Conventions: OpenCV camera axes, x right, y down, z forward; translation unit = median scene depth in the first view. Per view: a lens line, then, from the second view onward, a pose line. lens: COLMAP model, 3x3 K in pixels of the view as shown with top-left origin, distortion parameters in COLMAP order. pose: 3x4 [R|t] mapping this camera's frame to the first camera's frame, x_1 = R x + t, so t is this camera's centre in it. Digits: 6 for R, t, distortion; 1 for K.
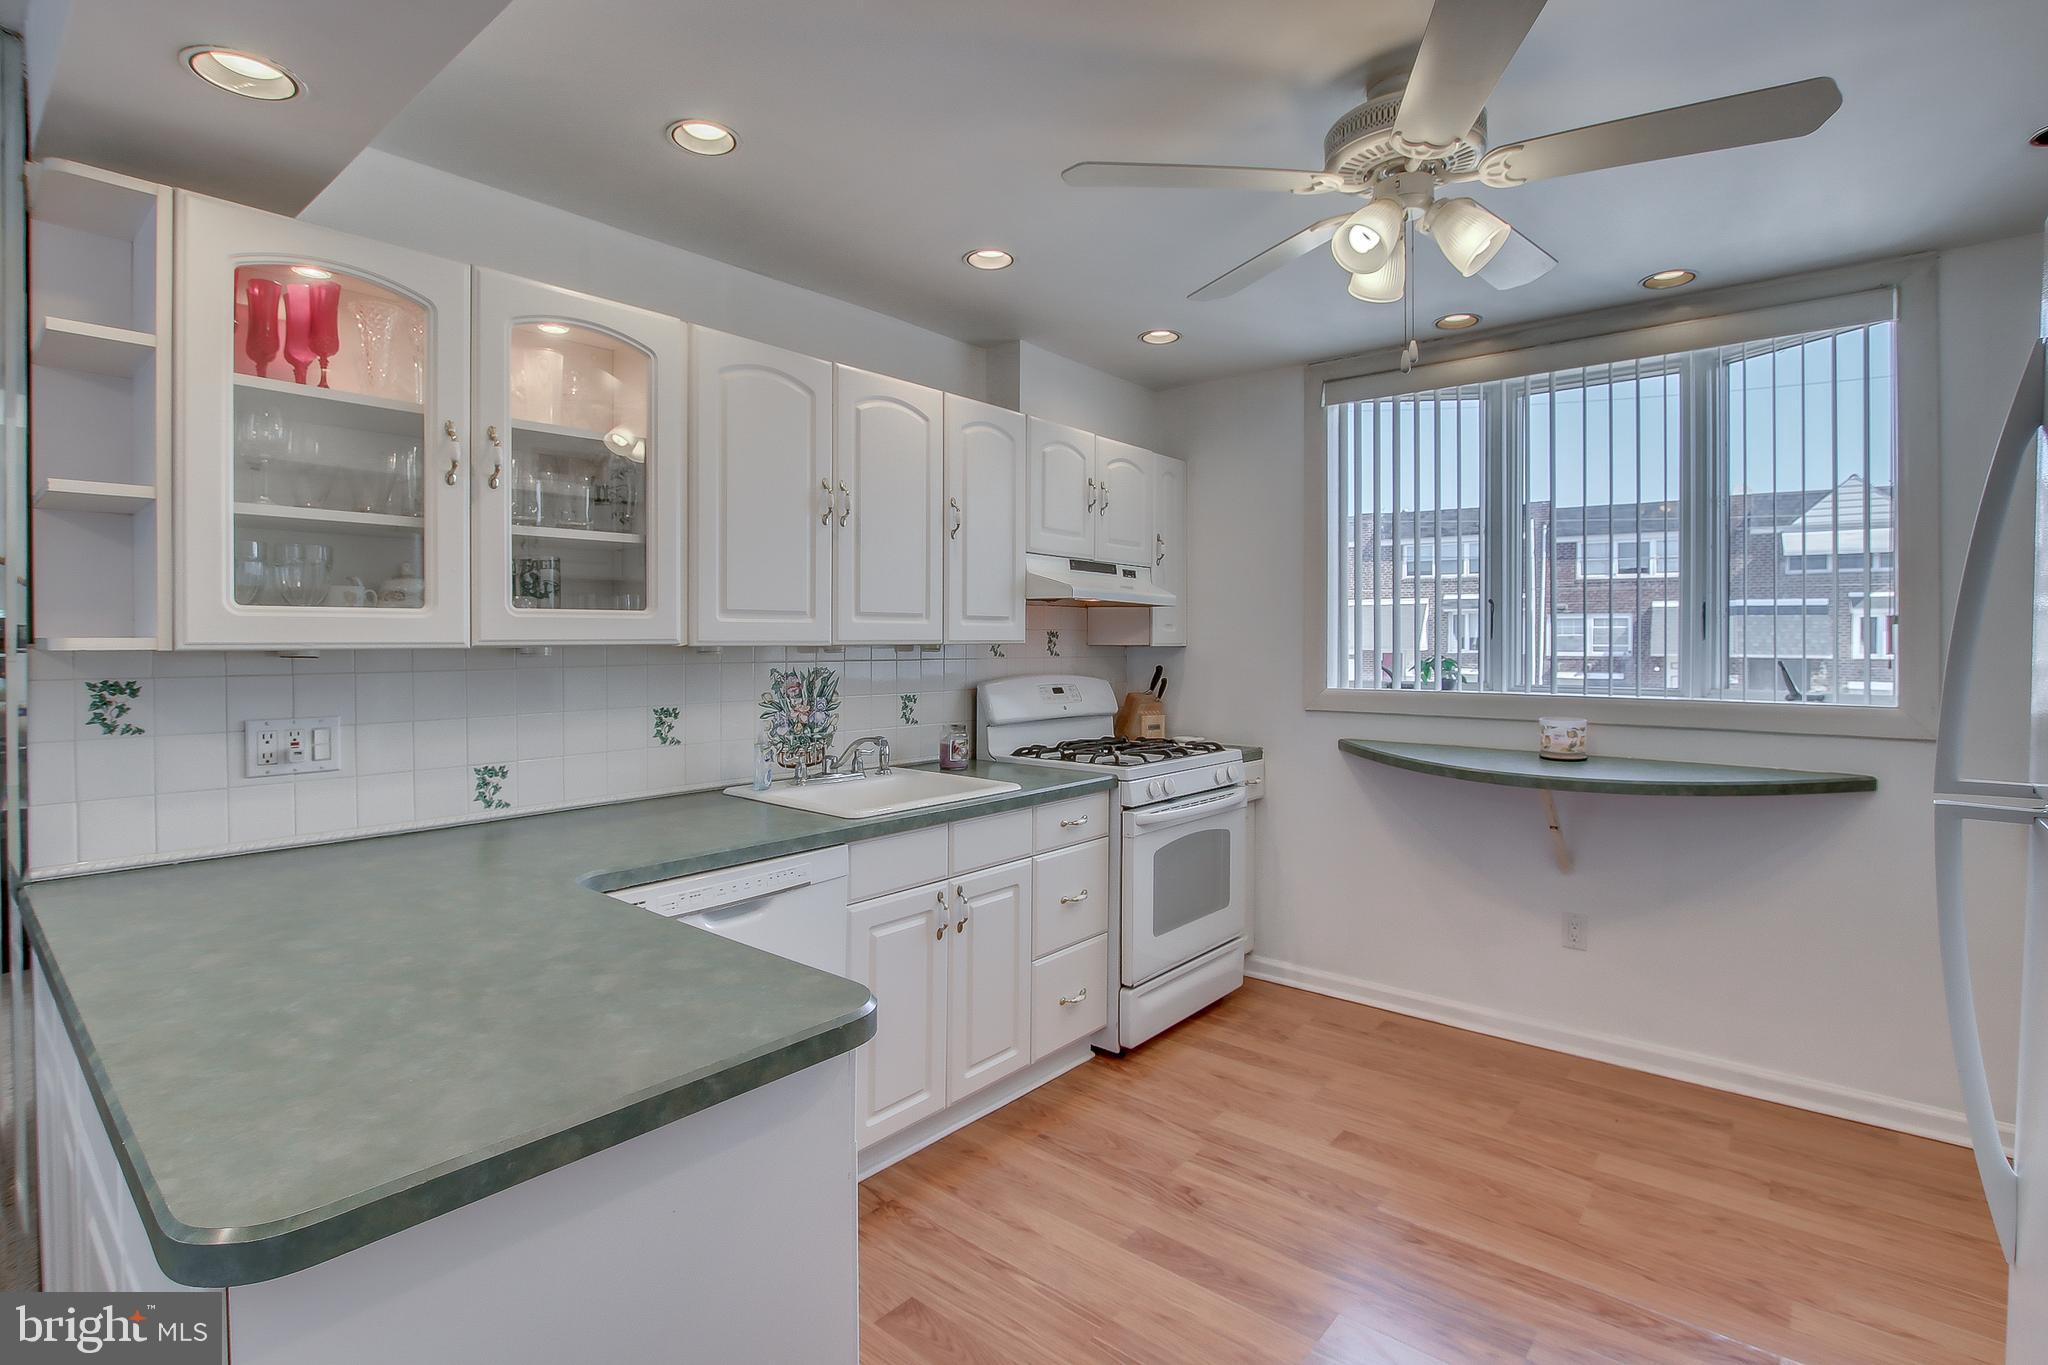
lens RADIAL K [[969.2, 0, 1023.8], [0, 969.2, 655.8], [0, 0, 1]] dist [-0.033505, 0.004125]
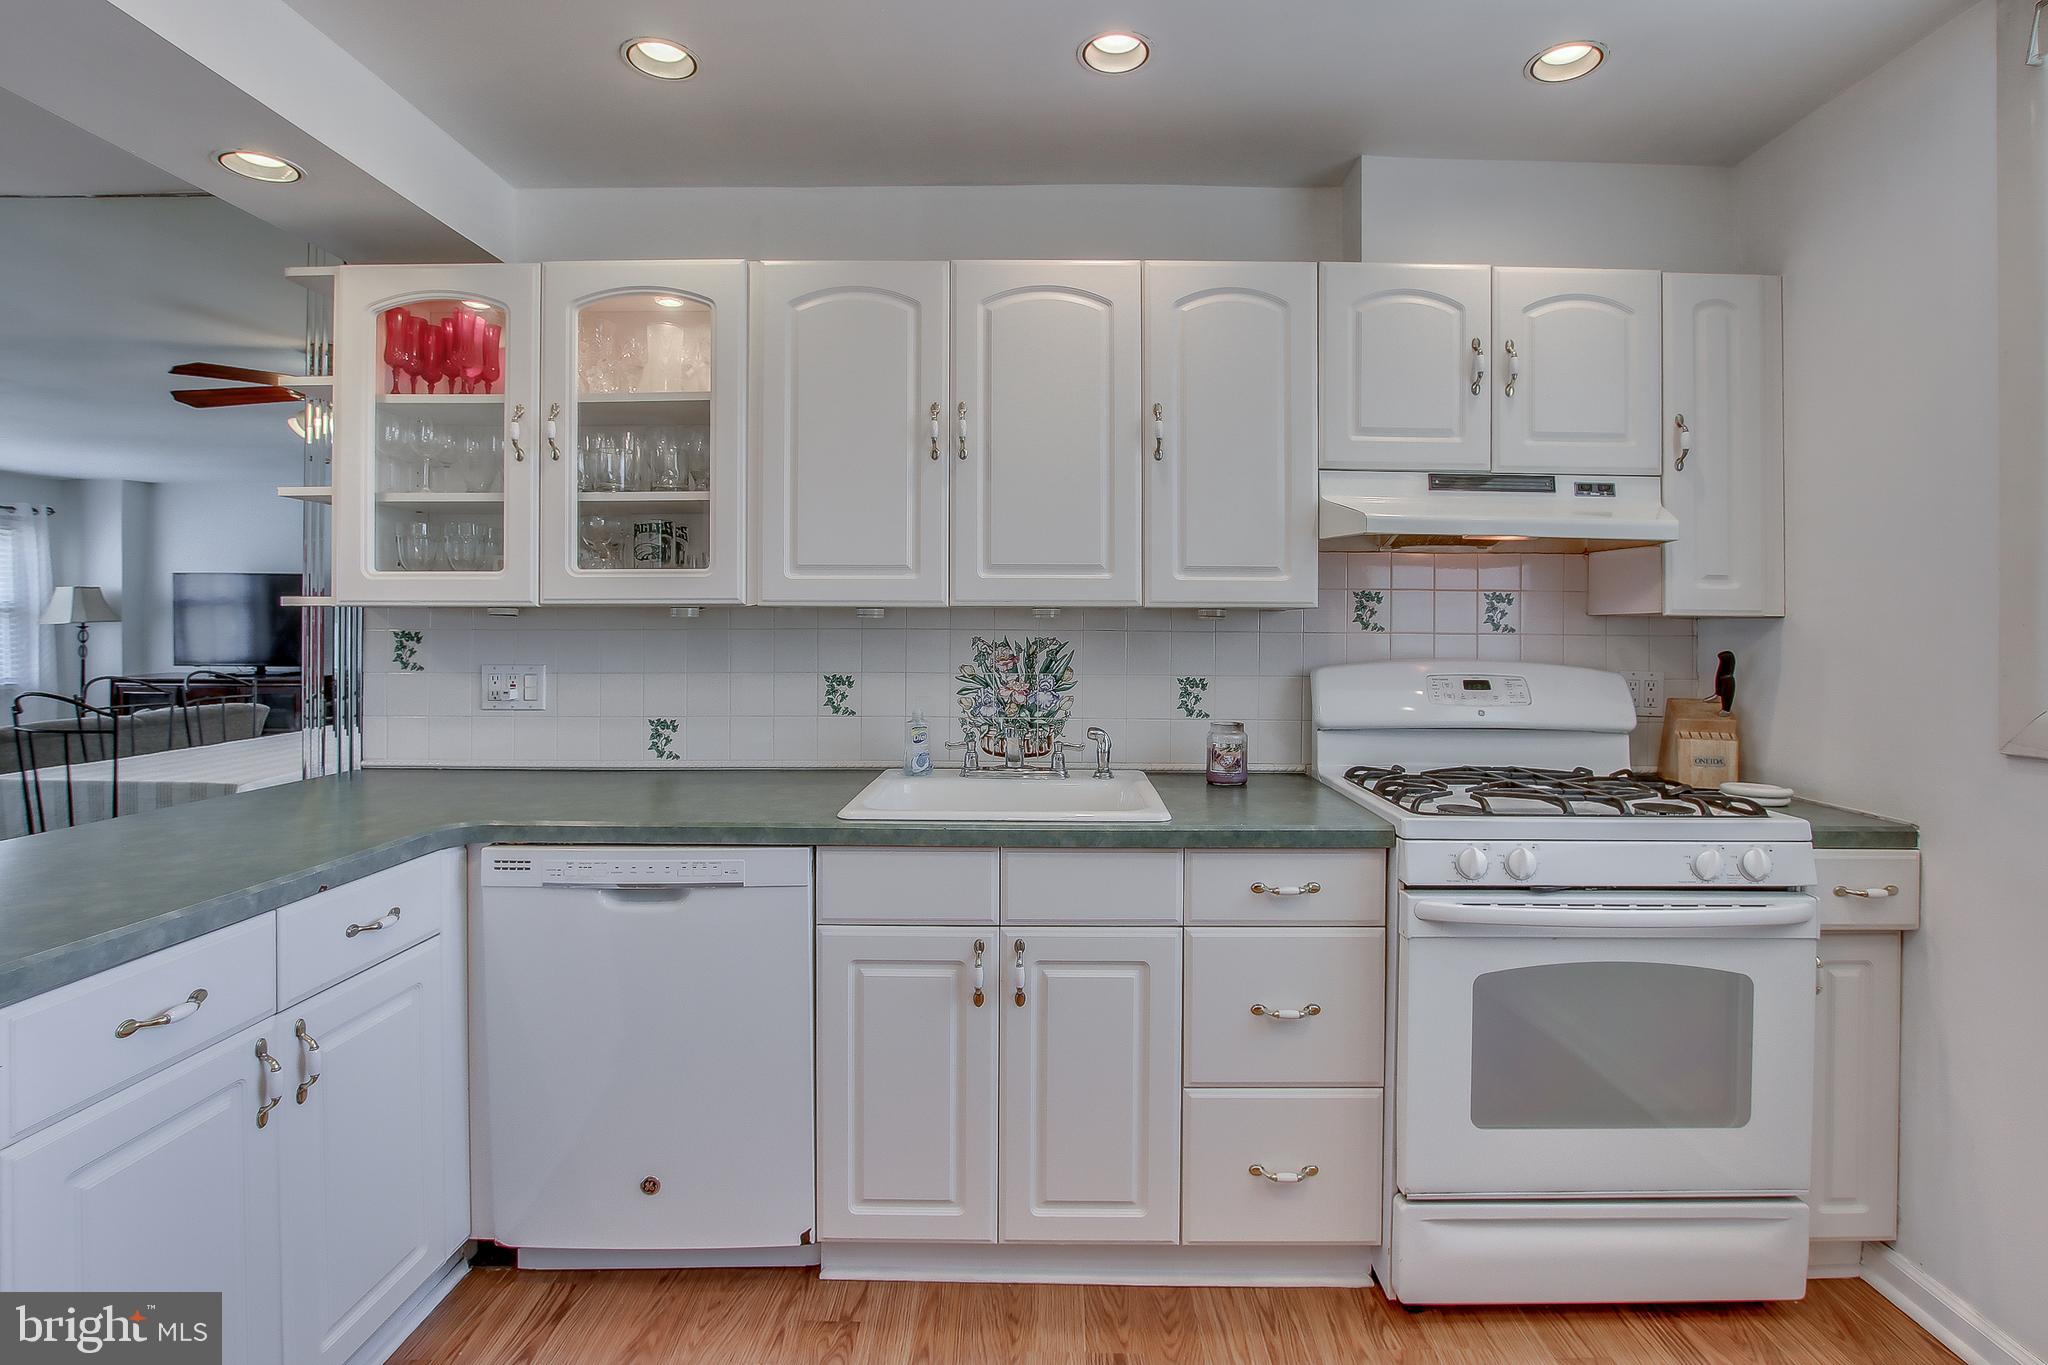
lens RADIAL K [[969.2, 0, 1049.5], [0, 969.2, 630.2], [0, 0, 1]] dist [-0.033505, 0.004125]
pose [[0.642971, 0.002952, -0.765885, 0.425454], [-0.017199, 0.999796, -0.010585, 0.014419], [0.765697, 0.019979, 0.642891, 0.480758]]
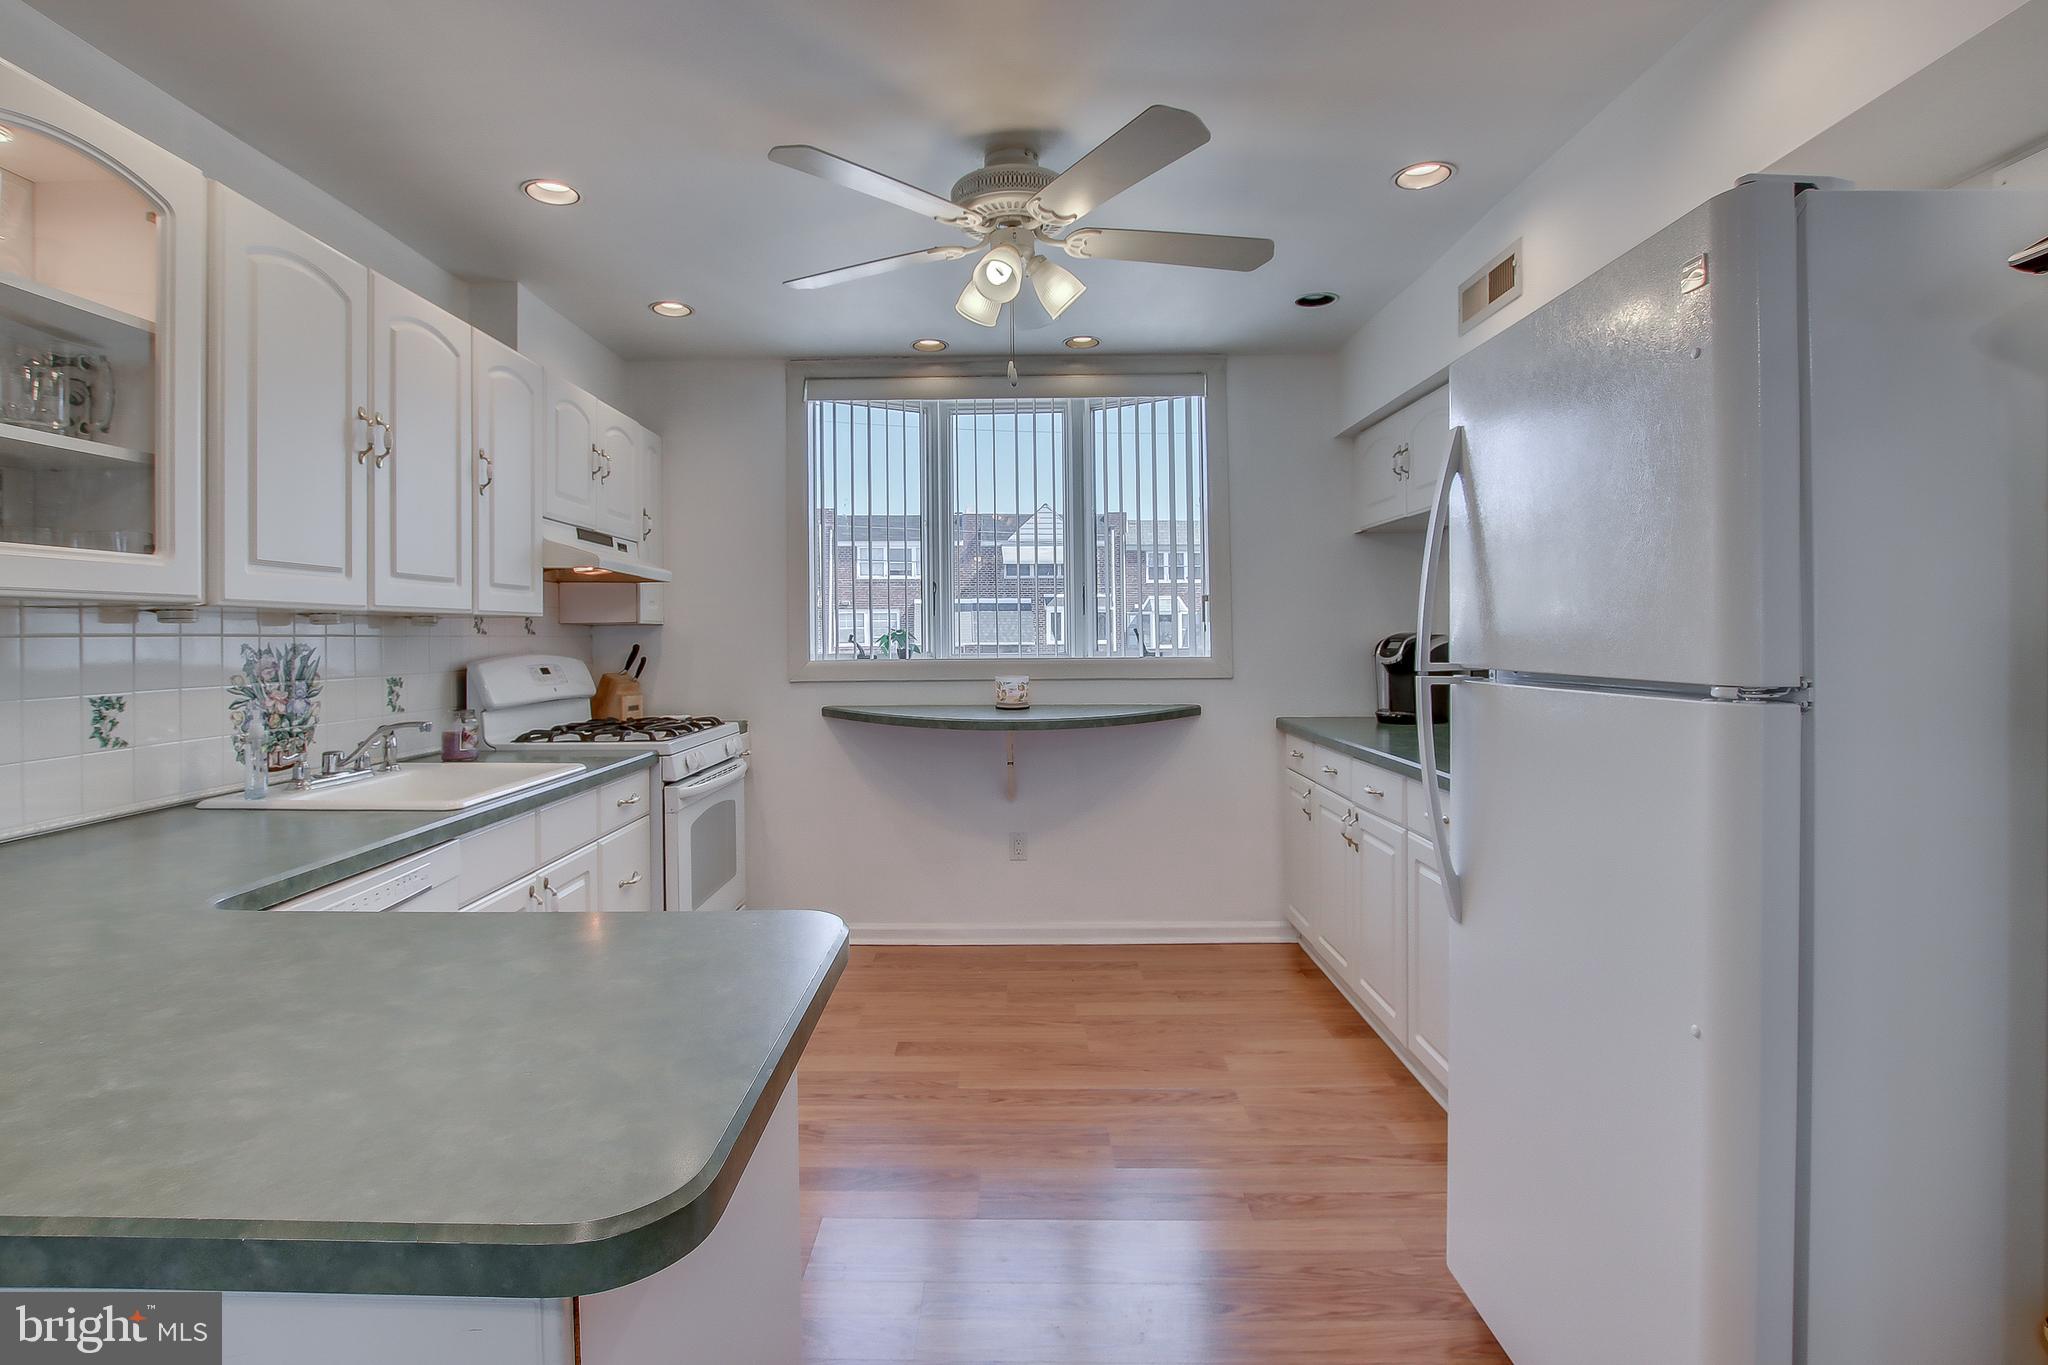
lens RADIAL K [[969.2, 0, 993.0], [0, 969.2, 640.2], [0, 0, 1]] dist [-0.033505, 0.004125]
pose [[0.776094, -0.012821, 0.630487, -0.264418], [0.020917, 0.999767, -0.005417, 0.025800], [-0.630270, 0.017392, 0.776181, 0.030913]]
